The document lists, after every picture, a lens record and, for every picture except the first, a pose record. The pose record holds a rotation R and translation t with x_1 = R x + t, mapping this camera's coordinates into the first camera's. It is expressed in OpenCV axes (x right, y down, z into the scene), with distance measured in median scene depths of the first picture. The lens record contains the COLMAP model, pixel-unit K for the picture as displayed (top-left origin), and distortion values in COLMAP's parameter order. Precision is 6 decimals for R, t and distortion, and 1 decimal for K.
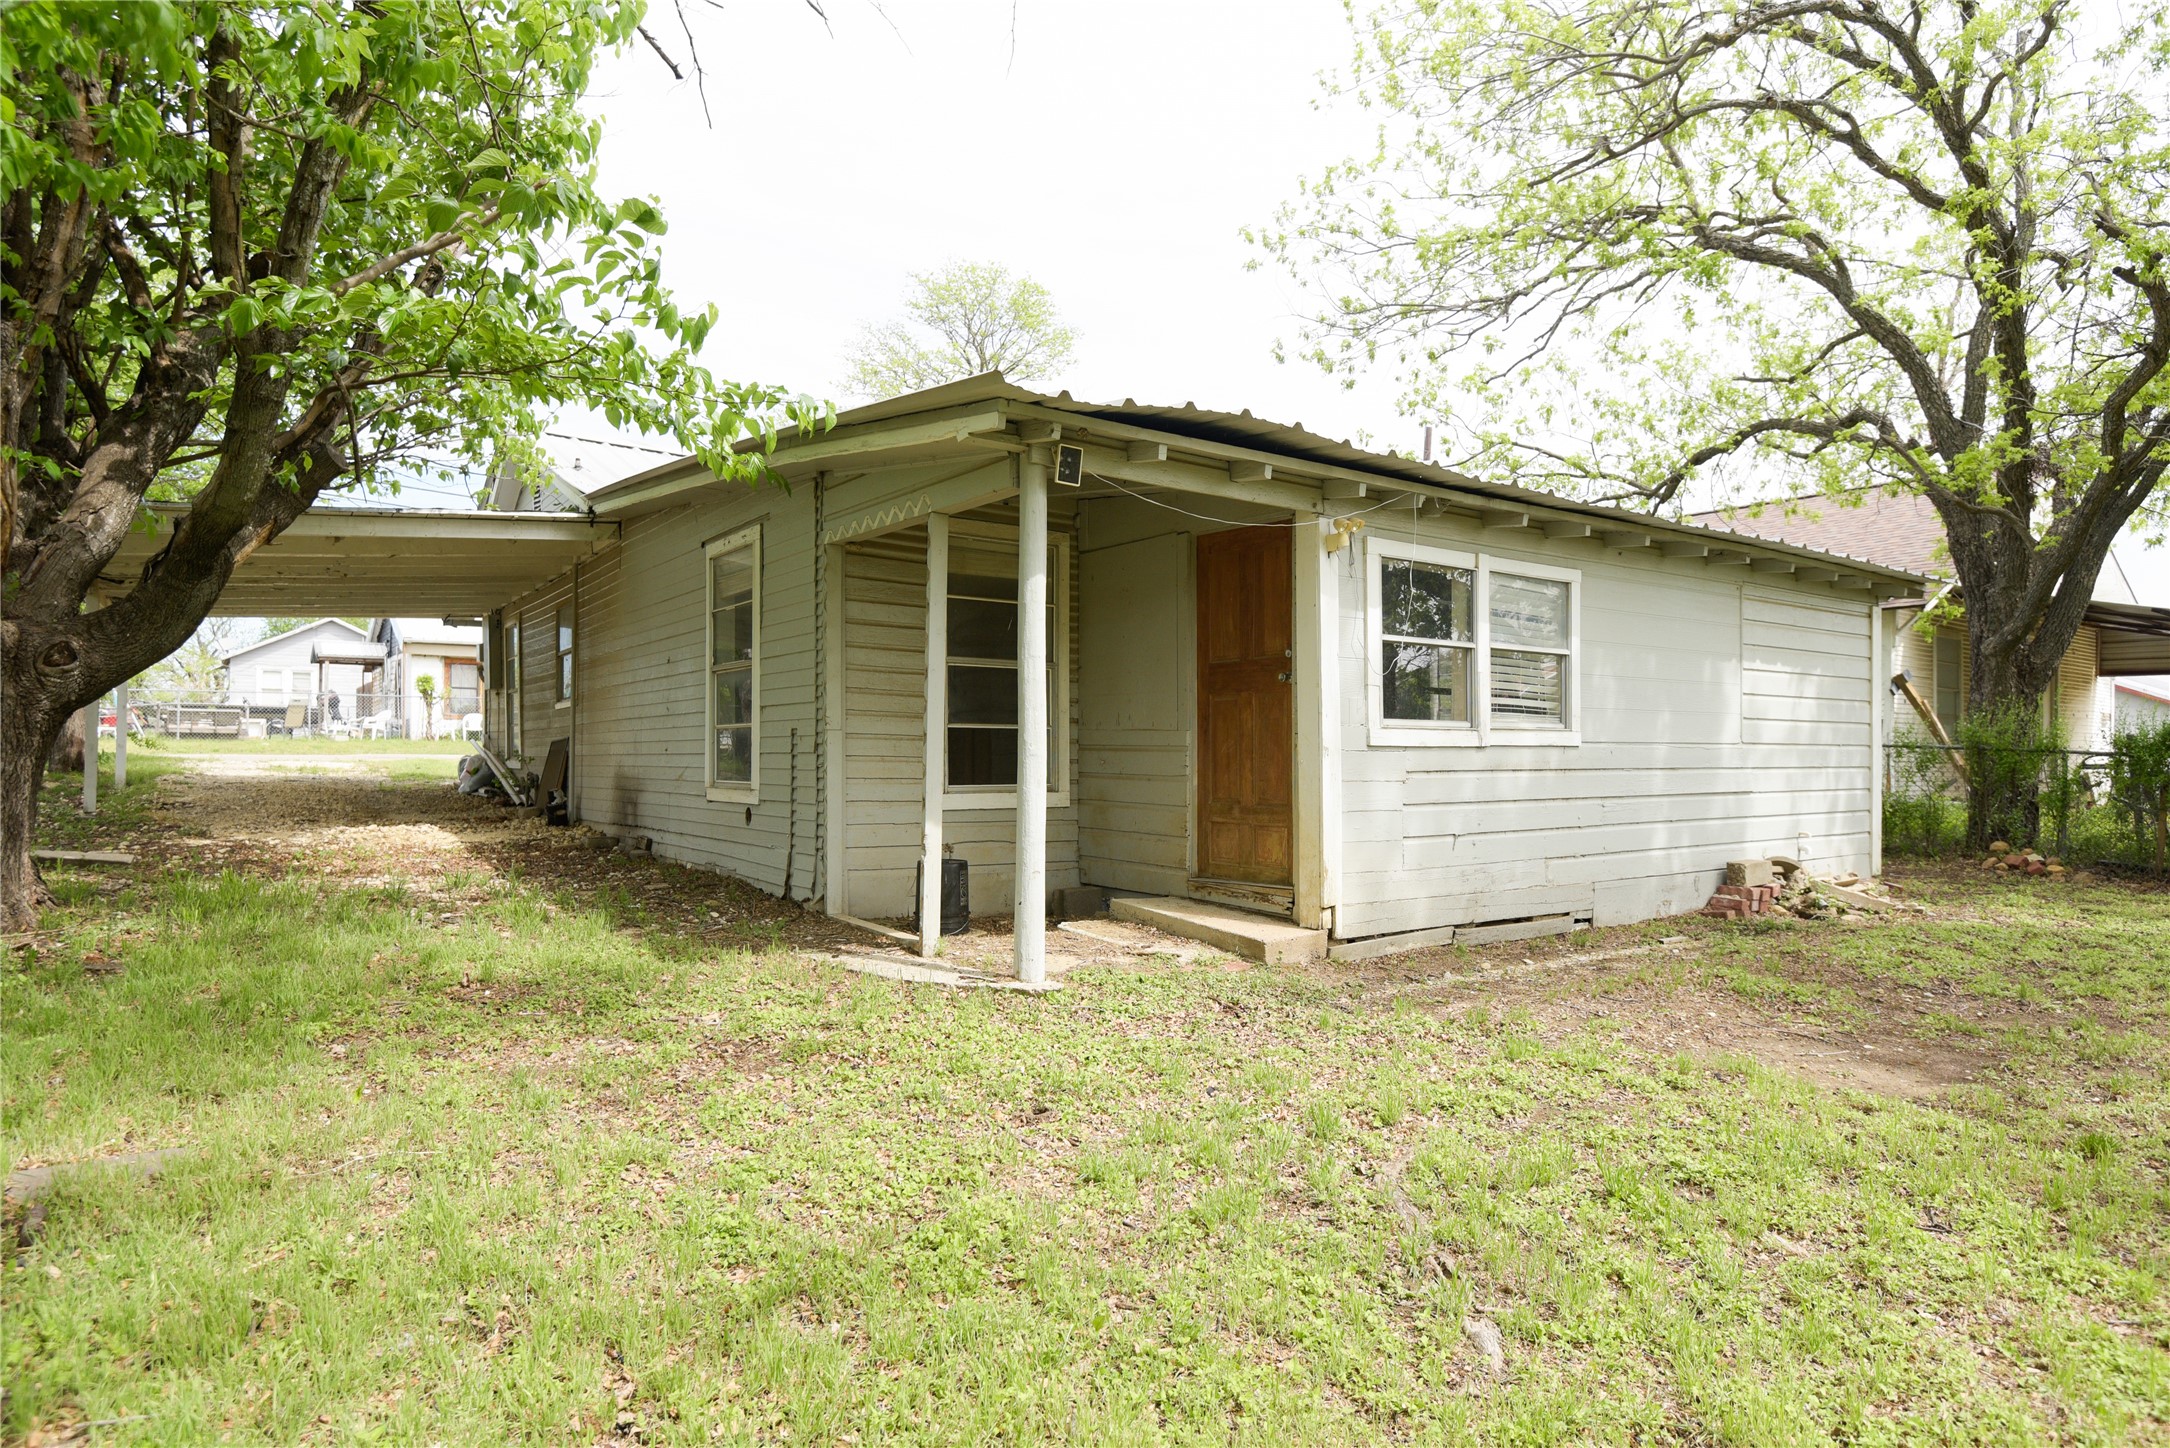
lens RADIAL K [[1181.9, 0, 1083.8], [0, 1181.9, 741.6], [0, 0, 1]] dist [-0.010798, -0.003240]
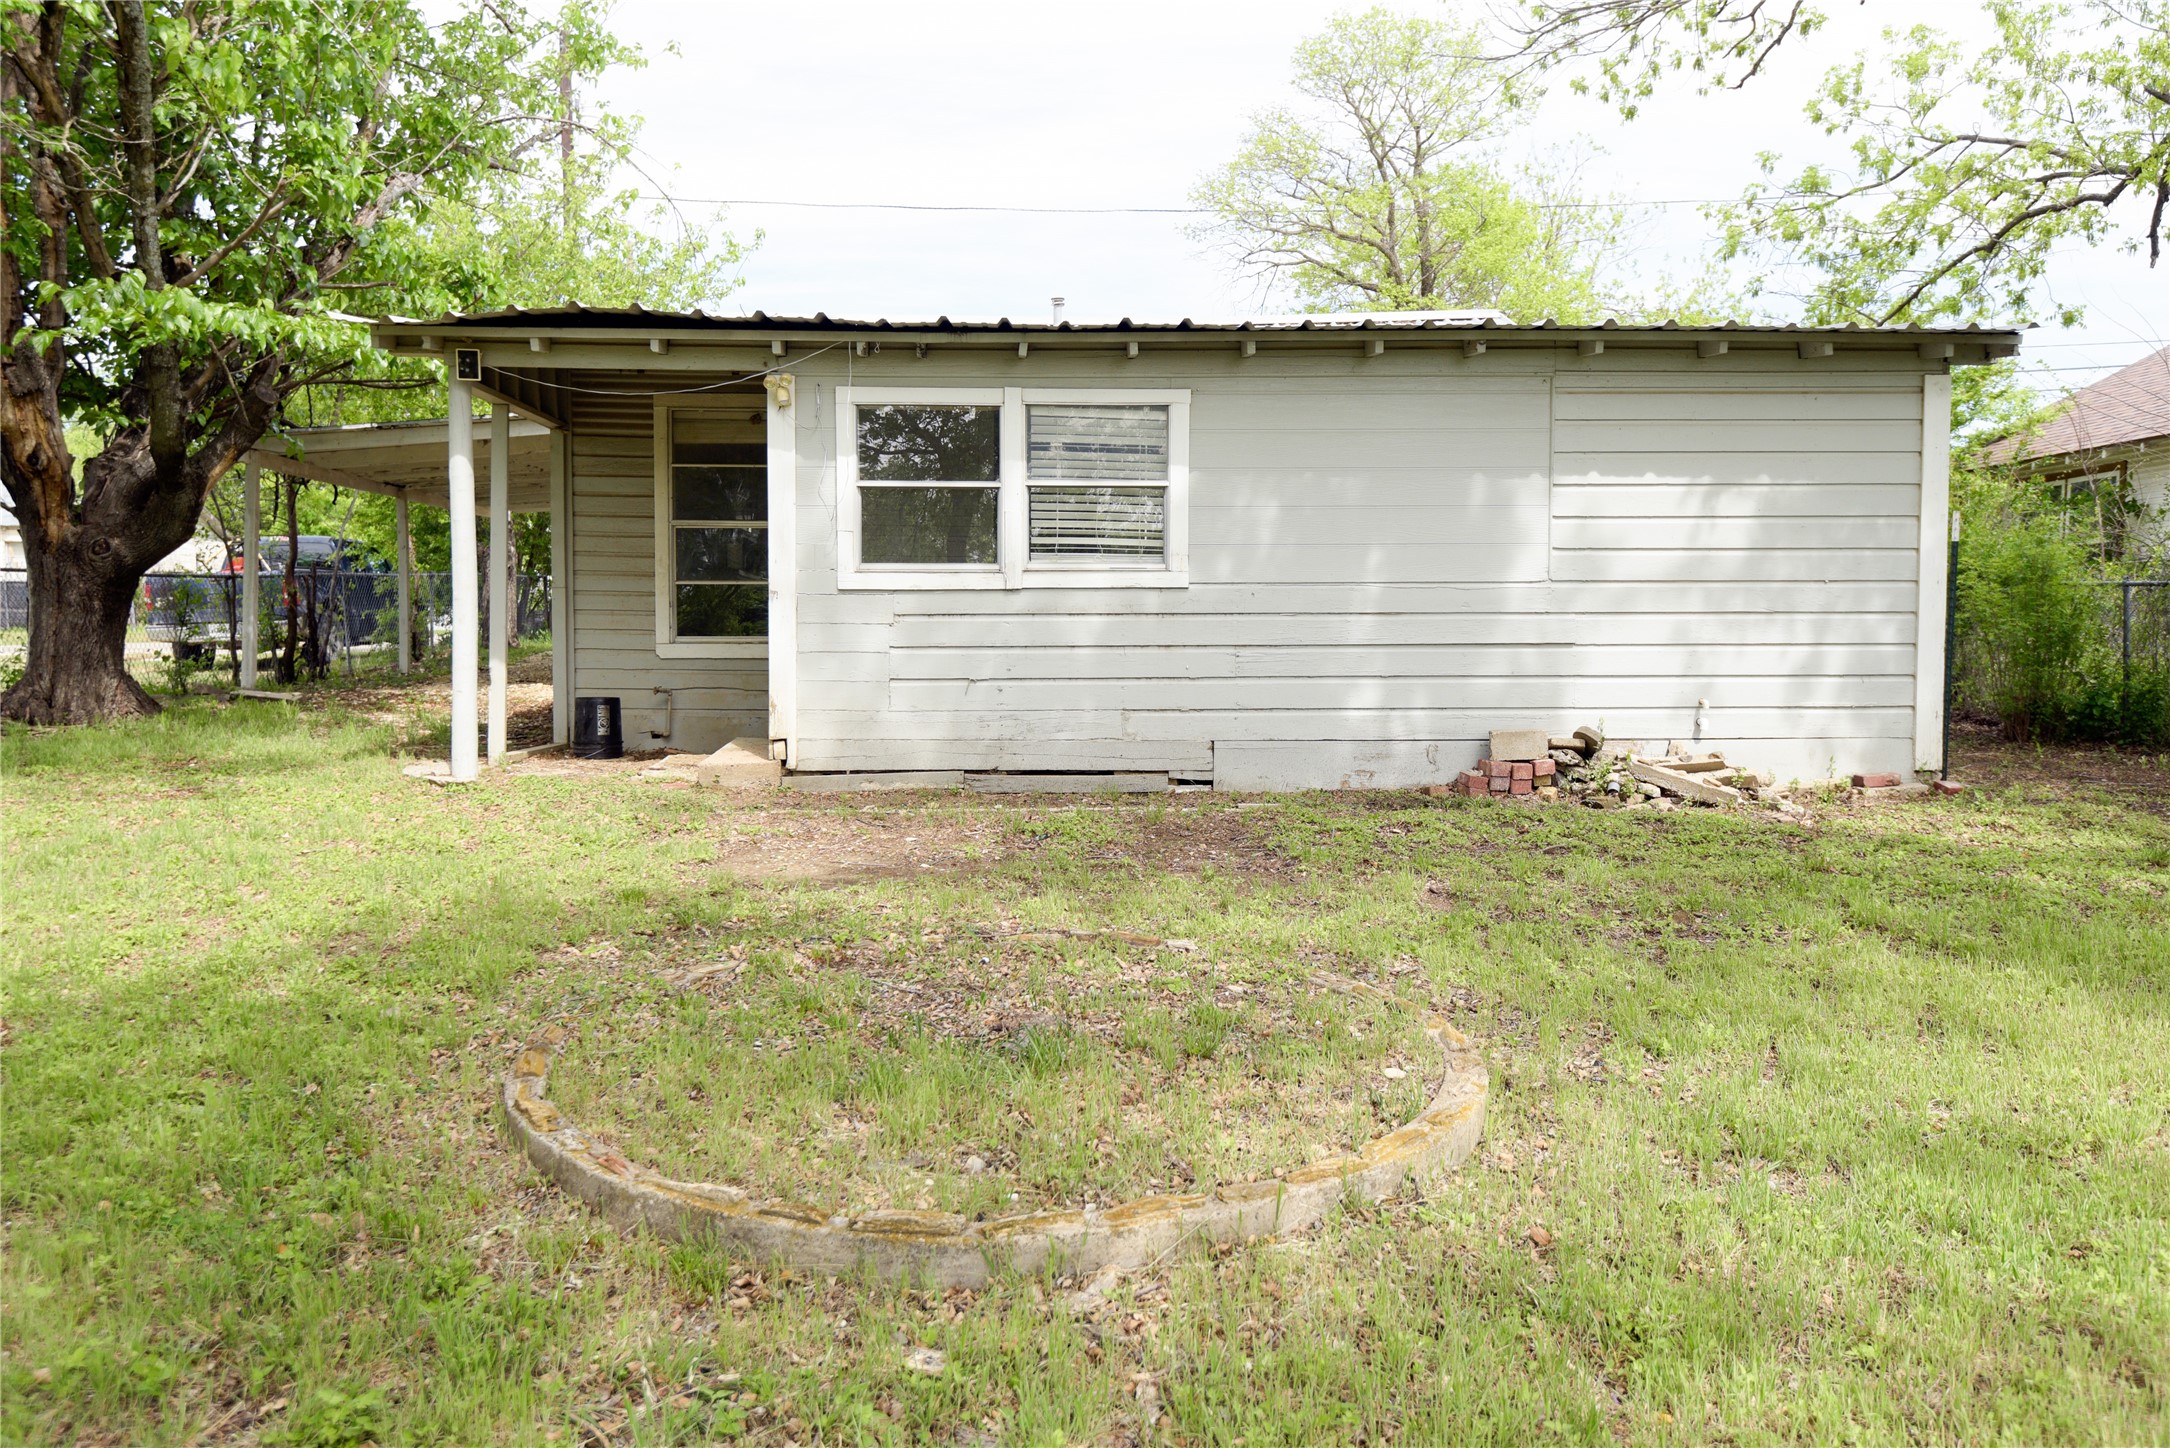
lens RADIAL K [[1566.8, 0, 1087.2], [0, 1566.8, 716.7], [0, 0, 1]] dist [0.026023, 0.000135]
pose [[0.853876, 0.016679, -0.520210, 1.024228], [0.010971, 0.998688, 0.050028, 0.043552], [0.520361, -0.048425, 0.852572, -0.064183]]
